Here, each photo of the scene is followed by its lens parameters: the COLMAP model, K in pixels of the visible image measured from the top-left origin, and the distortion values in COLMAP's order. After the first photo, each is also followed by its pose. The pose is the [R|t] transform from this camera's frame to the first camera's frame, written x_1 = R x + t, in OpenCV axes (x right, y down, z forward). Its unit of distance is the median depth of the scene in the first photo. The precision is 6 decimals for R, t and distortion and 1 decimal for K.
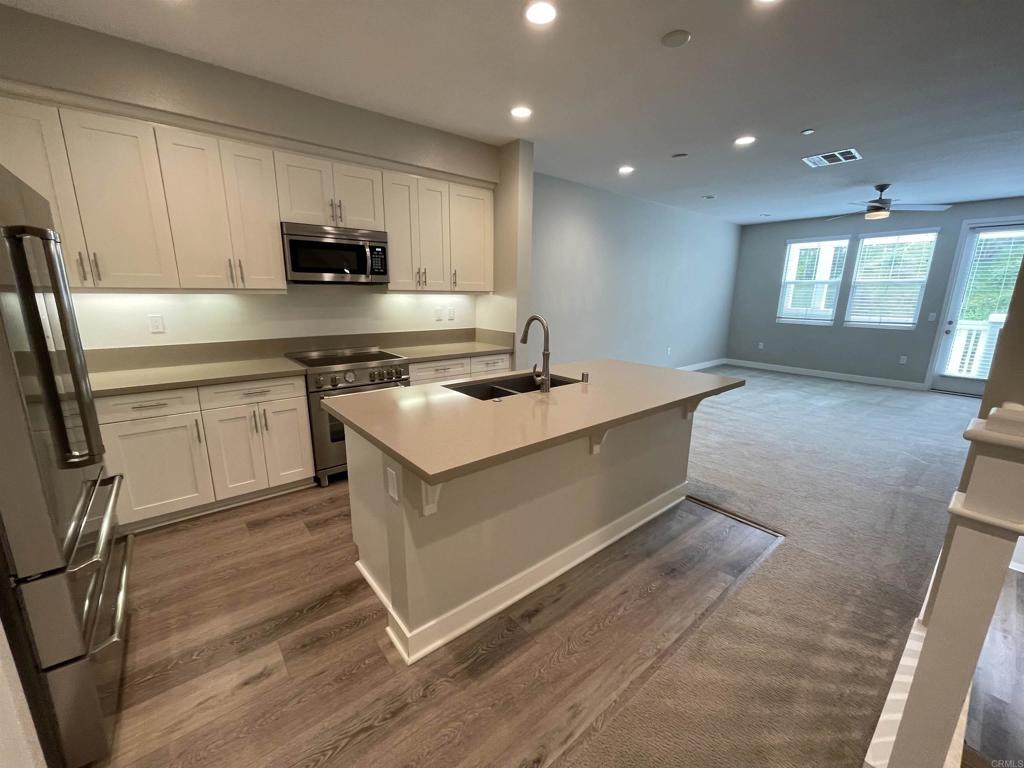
lens RADIAL K [[406.0, 0, 508.2], [0, 406.0, 383.3], [0, 0, 1]] dist [-0.009039, -0.000140]
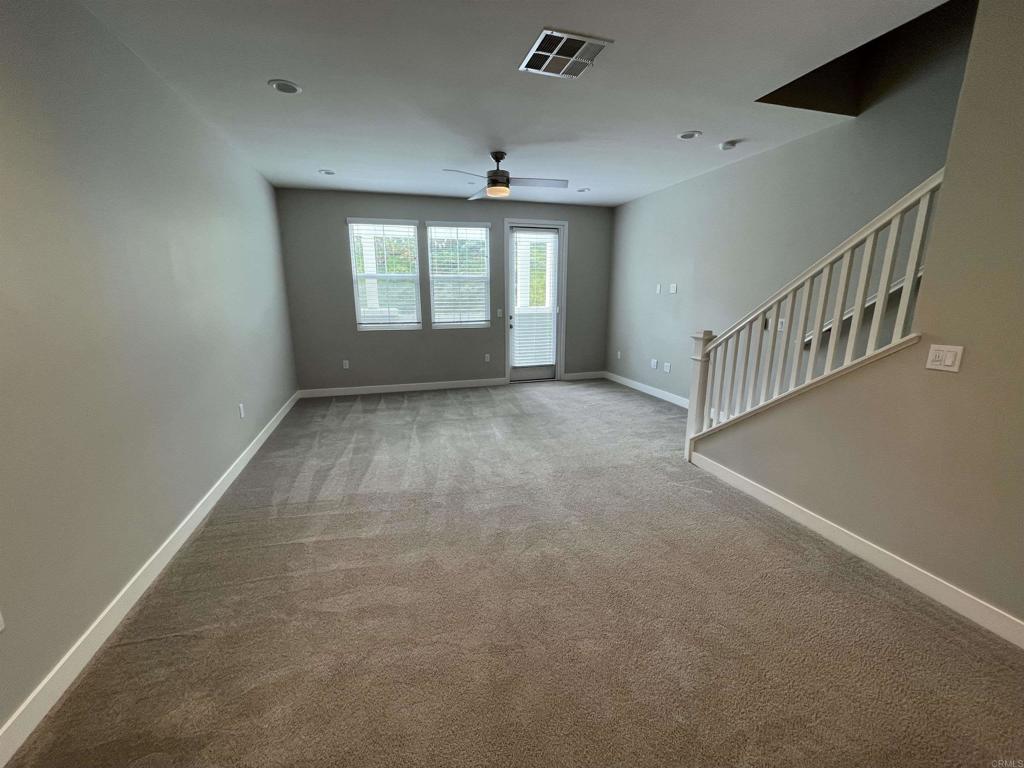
lens RADIAL K [[406.0, 0, 508.2], [0, 406.0, 383.3], [0, 0, 1]] dist [-0.009039, -0.000140]
pose [[0.386864, -0.209013, 0.898137, 0.099272], [0.205552, 0.969014, 0.136968, -0.120147], [-0.898935, 0.131626, 0.417840, 0.535508]]
